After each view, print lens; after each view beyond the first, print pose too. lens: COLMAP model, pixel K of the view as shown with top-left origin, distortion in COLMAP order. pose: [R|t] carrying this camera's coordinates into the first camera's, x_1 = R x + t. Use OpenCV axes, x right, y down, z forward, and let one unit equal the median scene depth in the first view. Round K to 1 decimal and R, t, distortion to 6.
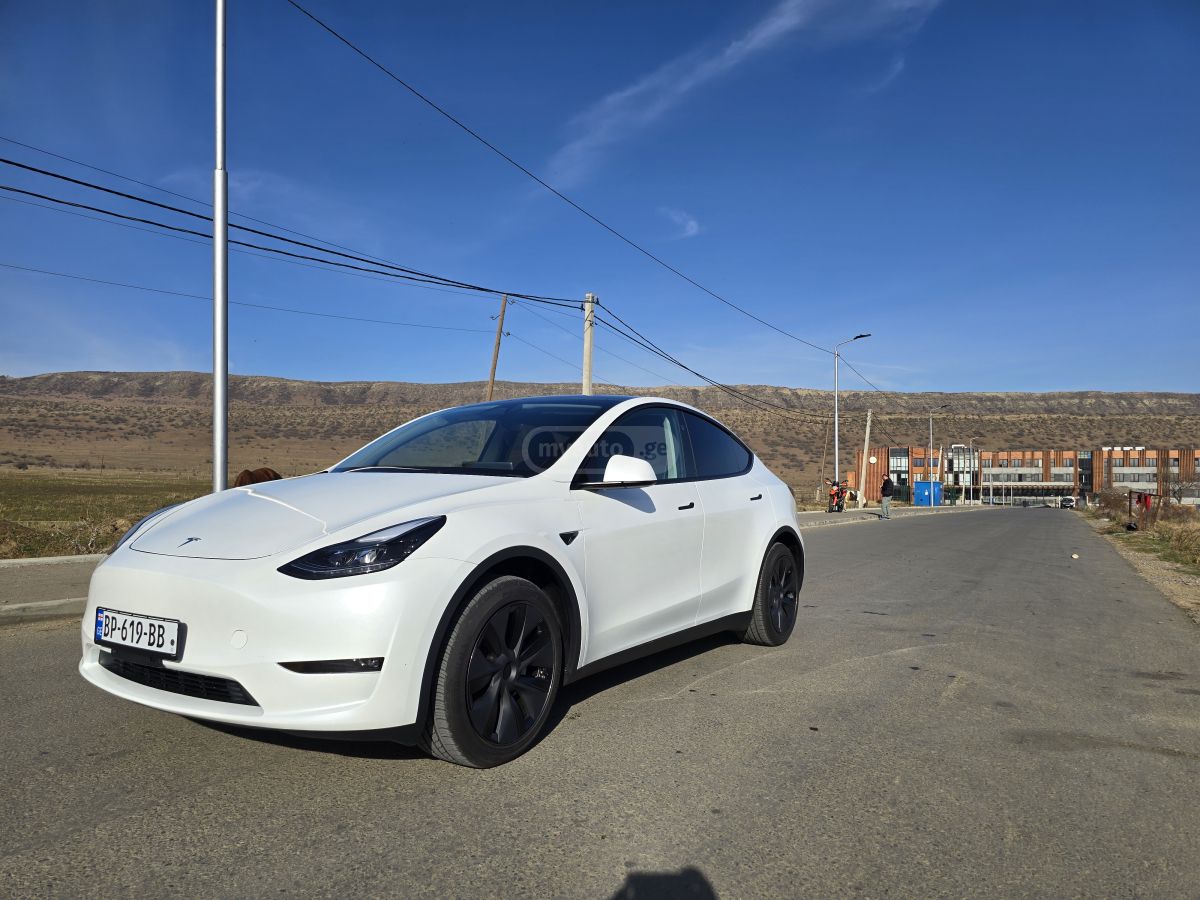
lens RADIAL K [[817.6, 0, 600.0], [0, 817.6, 450.0], [0, 0, 1]] dist [0.059245, -0.059286]
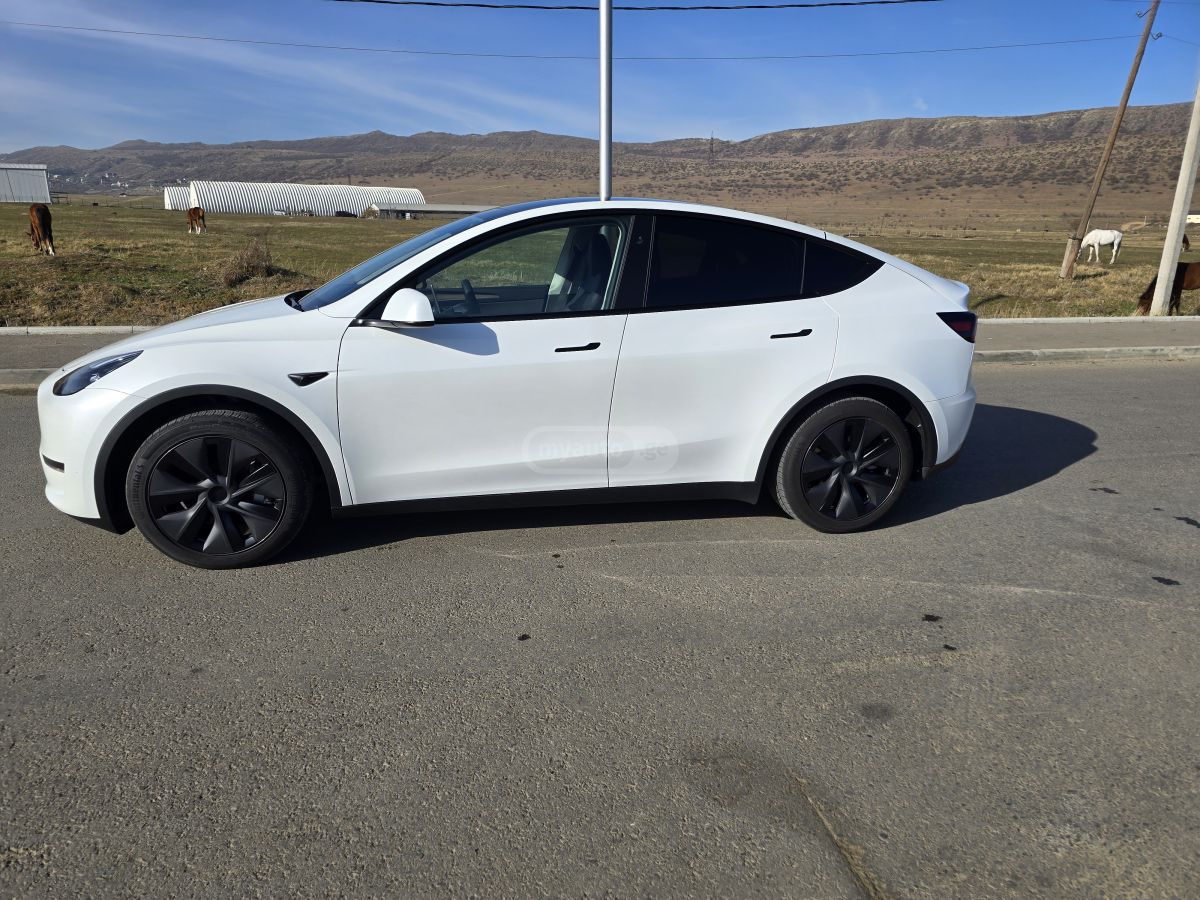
lens RADIAL K [[817.6, 0, 600.0], [0, 817.6, 450.0], [0, 0, 1]] dist [0.059245, -0.059286]
pose [[0.683059, 0.185519, -0.706409, 0.101651], [0.029893, 0.959290, 0.280836, -0.008516], [0.729751, -0.212944, 0.649706, 0.067964]]
